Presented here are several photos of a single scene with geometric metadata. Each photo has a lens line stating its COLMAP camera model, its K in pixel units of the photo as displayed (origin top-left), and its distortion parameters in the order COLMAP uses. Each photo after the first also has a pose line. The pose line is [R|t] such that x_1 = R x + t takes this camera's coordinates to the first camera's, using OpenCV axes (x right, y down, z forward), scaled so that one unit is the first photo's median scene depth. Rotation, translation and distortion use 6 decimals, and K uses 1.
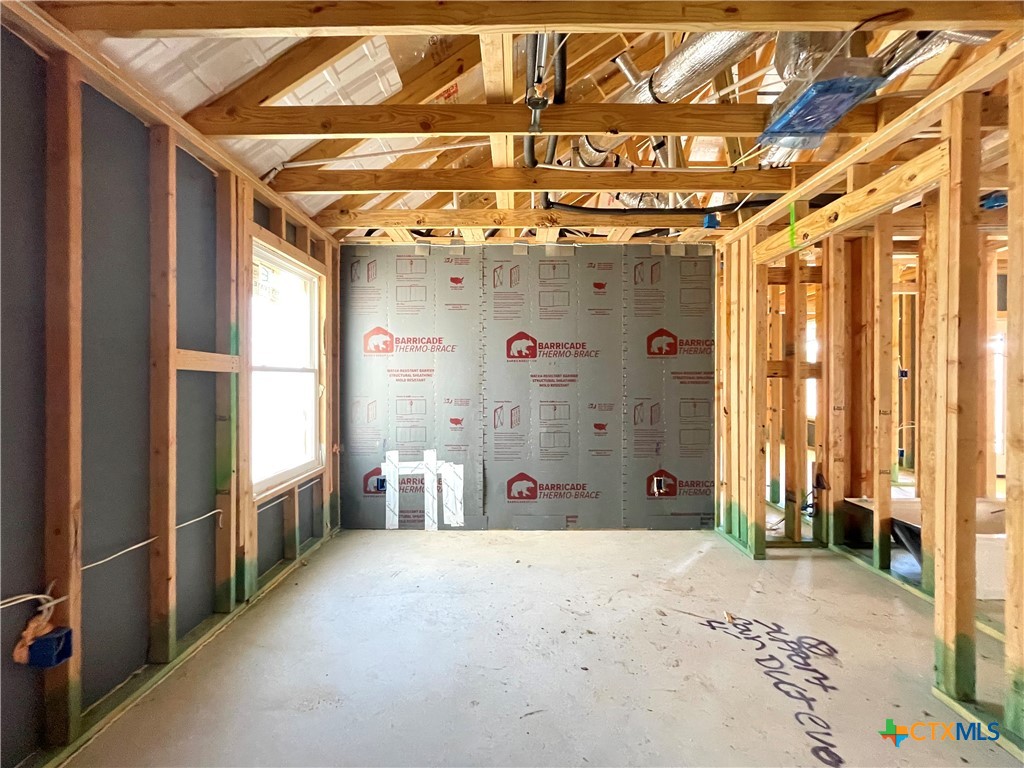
lens RADIAL K [[419.9, 0, 516.6], [0, 419.9, 376.8], [0, 0, 1]] dist [-0.001380, 0.000472]
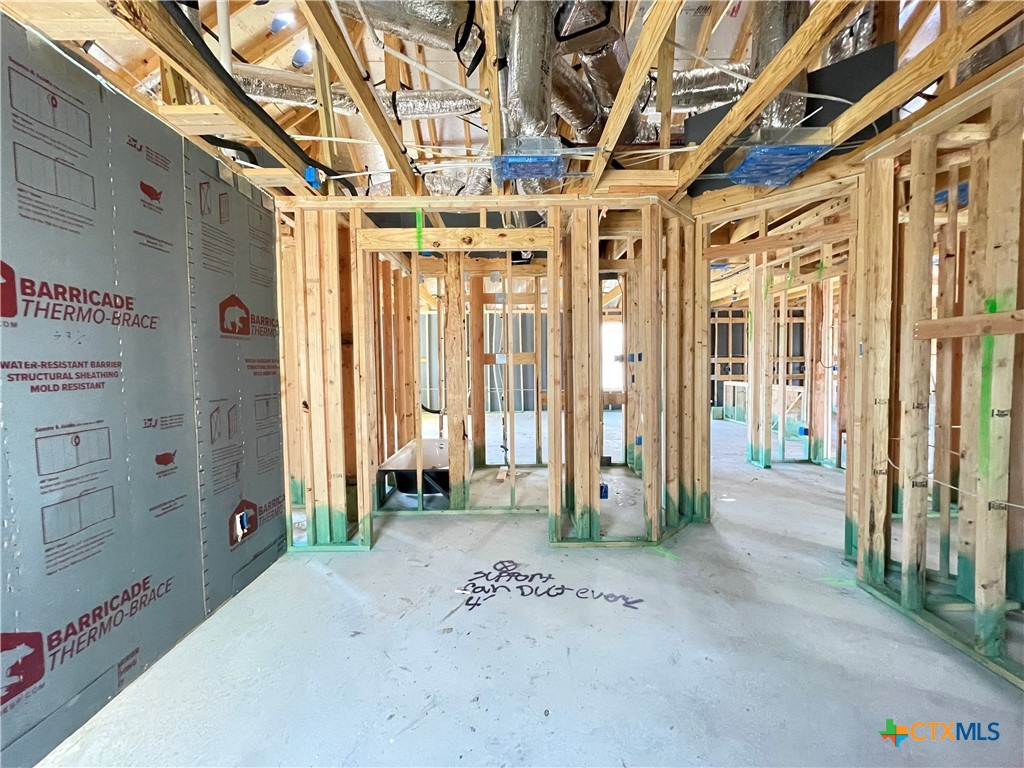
lens RADIAL K [[419.9, 0, 507.6], [0, 419.9, 379.3], [0, 0, 1]] dist [-0.001380, 0.000472]
pose [[-0.010318, -0.034799, 0.999341, -0.404995], [0.004425, 0.999383, 0.034846, -0.000231], [-0.999937, 0.004782, -0.010158, 0.673221]]
